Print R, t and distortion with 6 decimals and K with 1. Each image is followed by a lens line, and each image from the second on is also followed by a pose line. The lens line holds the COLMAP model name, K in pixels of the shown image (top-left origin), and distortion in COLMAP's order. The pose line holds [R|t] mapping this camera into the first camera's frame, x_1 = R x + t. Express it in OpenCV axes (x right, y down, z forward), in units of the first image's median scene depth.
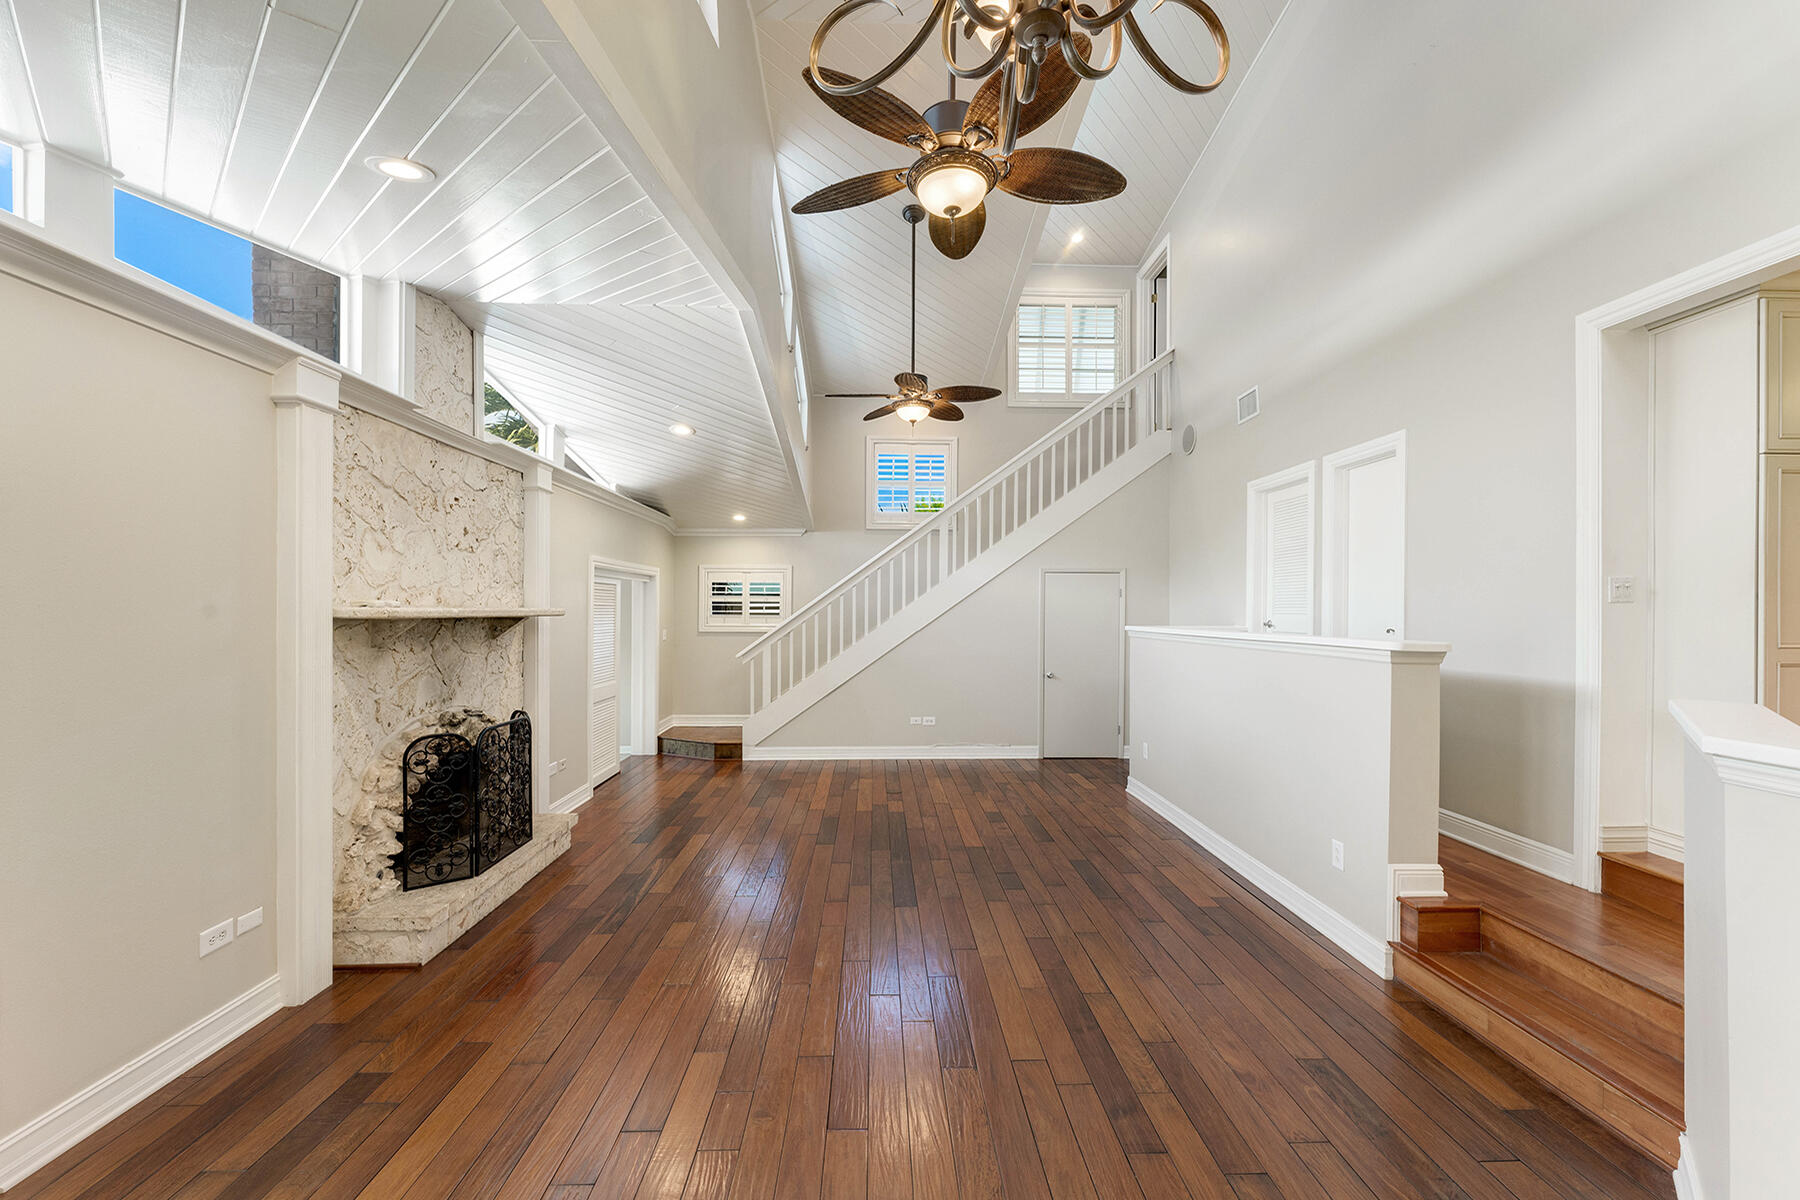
lens RADIAL K [[719.4, 0, 906.2], [0, 719.4, 607.9], [0, 0, 1]] dist [0.000010, 0.000005]
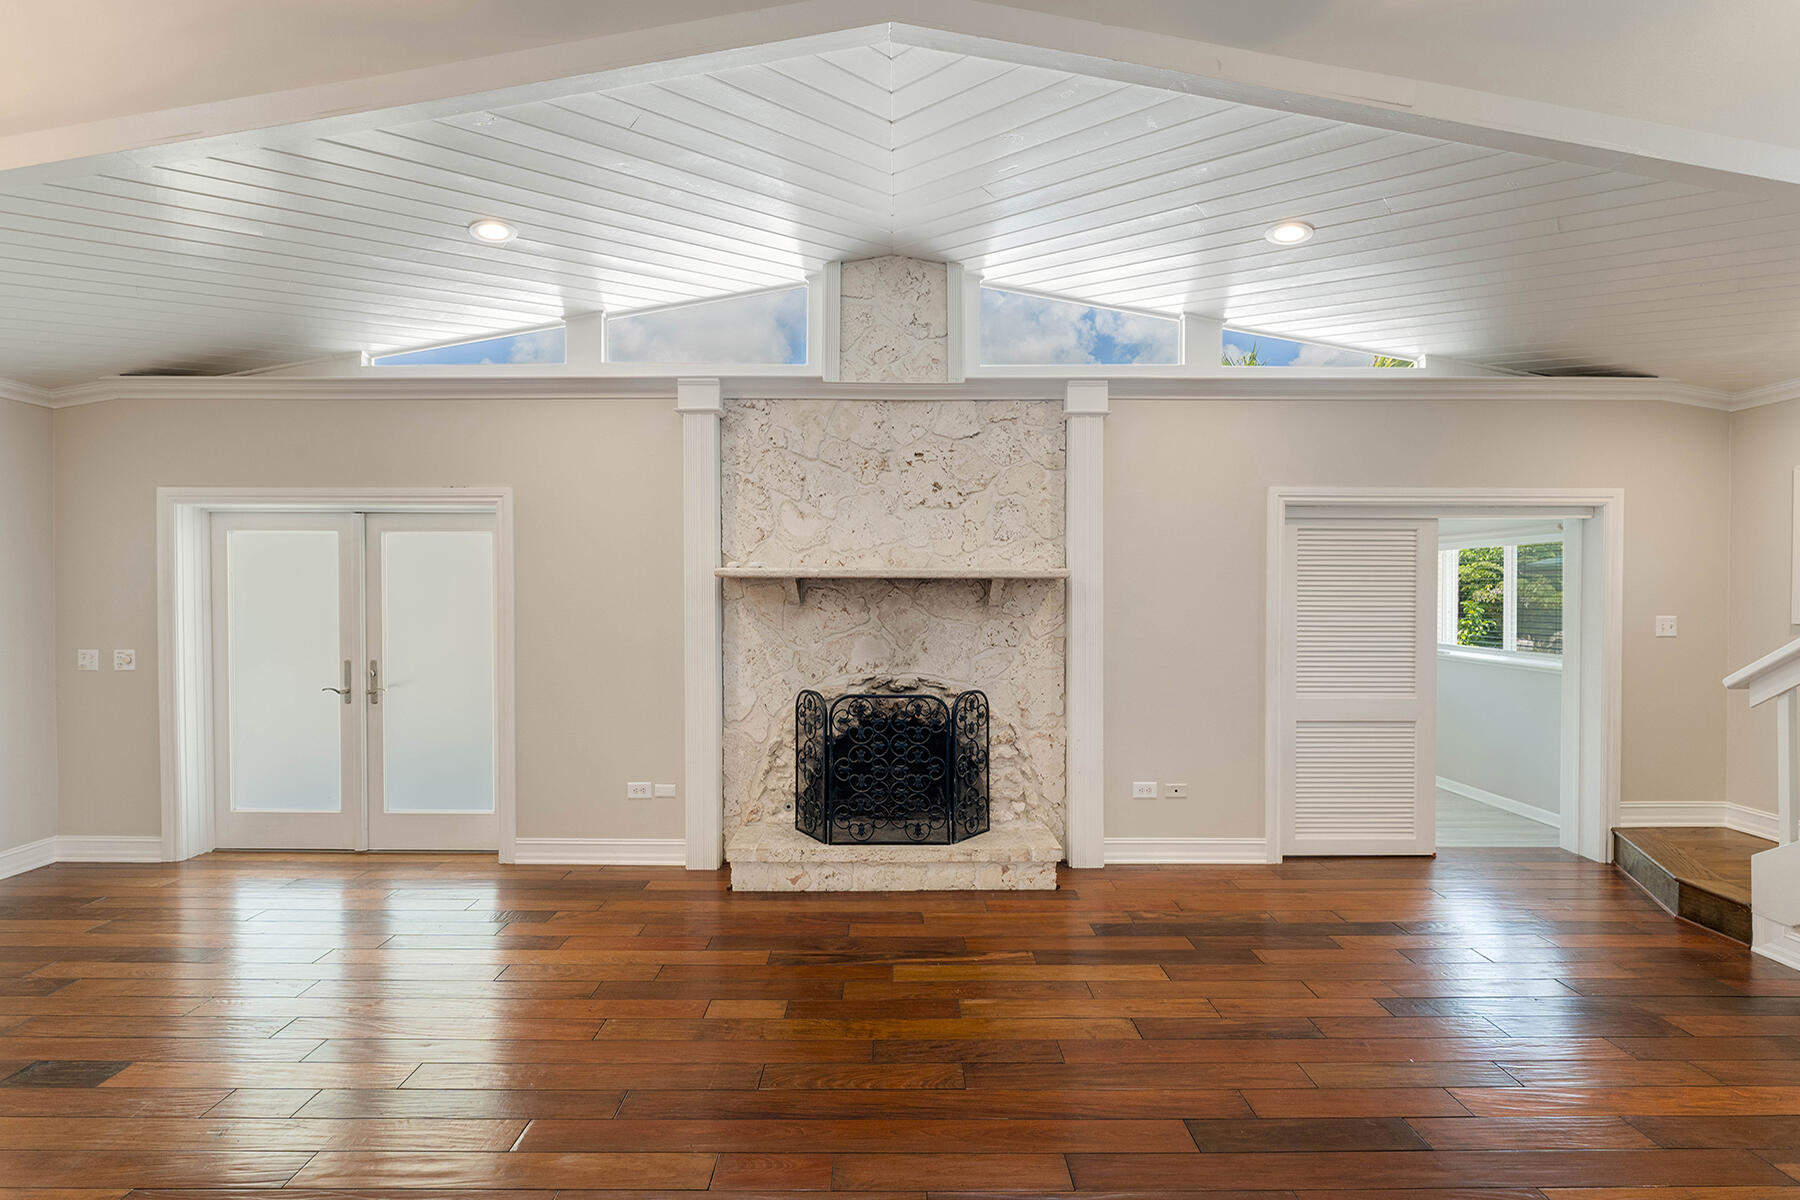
lens RADIAL K [[754.3, 0, 900.0], [0, 754.3, 600.0], [0, 0, 1]] dist [-0.001726, 0.000037]
pose [[-0.038364, 0.010865, -0.999205, 0.372401], [0.000203, 0.999941, 0.010865, 0.029632], [0.999264, 0.000214, -0.038364, 1.026622]]
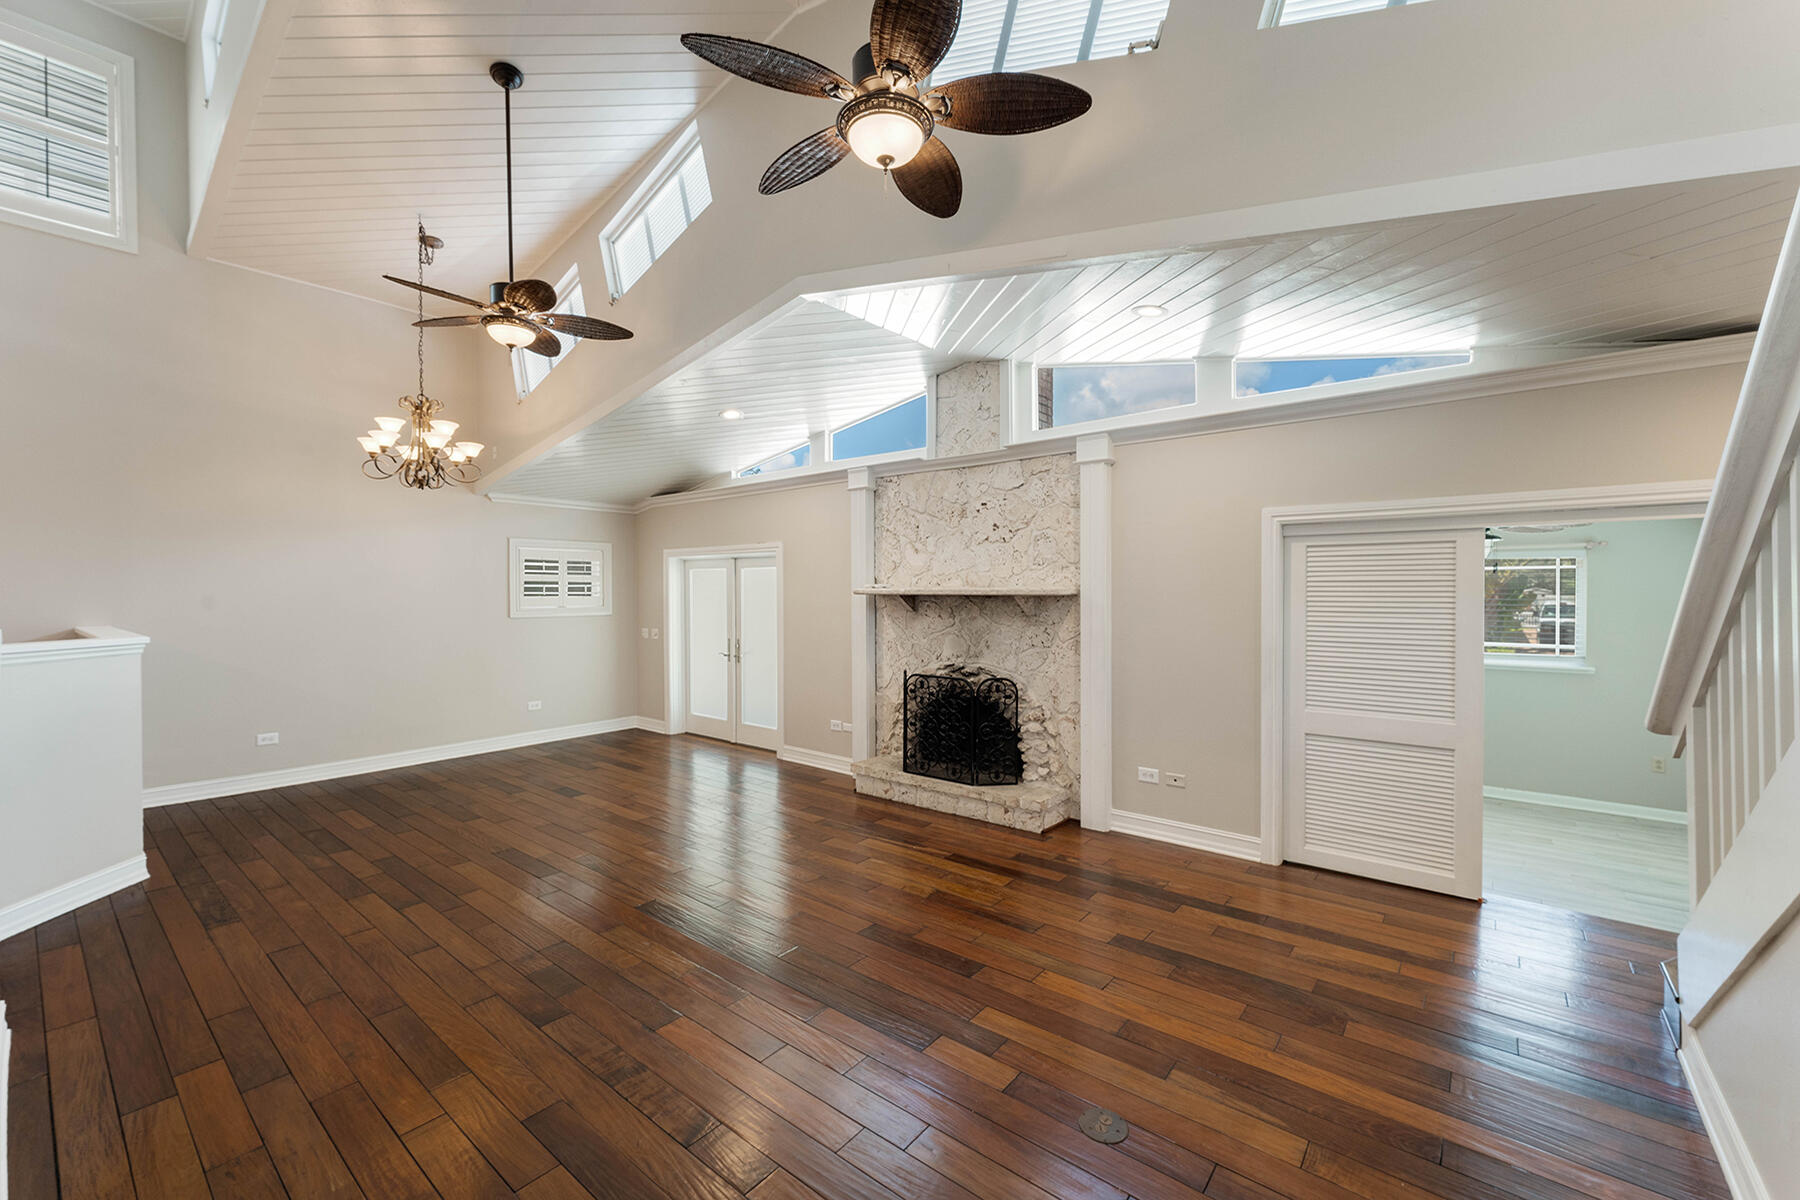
lens RADIAL K [[728.4, 0, 900.0], [0, 728.4, 600.0], [0, 0, 1]] dist [-0.000490, -0.000080]
pose [[-0.661108, 0.006576, -0.750262, 0.465707], [0.000564, 0.999966, 0.008268, 0.010836], [0.750290, 0.005043, -0.661089, 1.777235]]
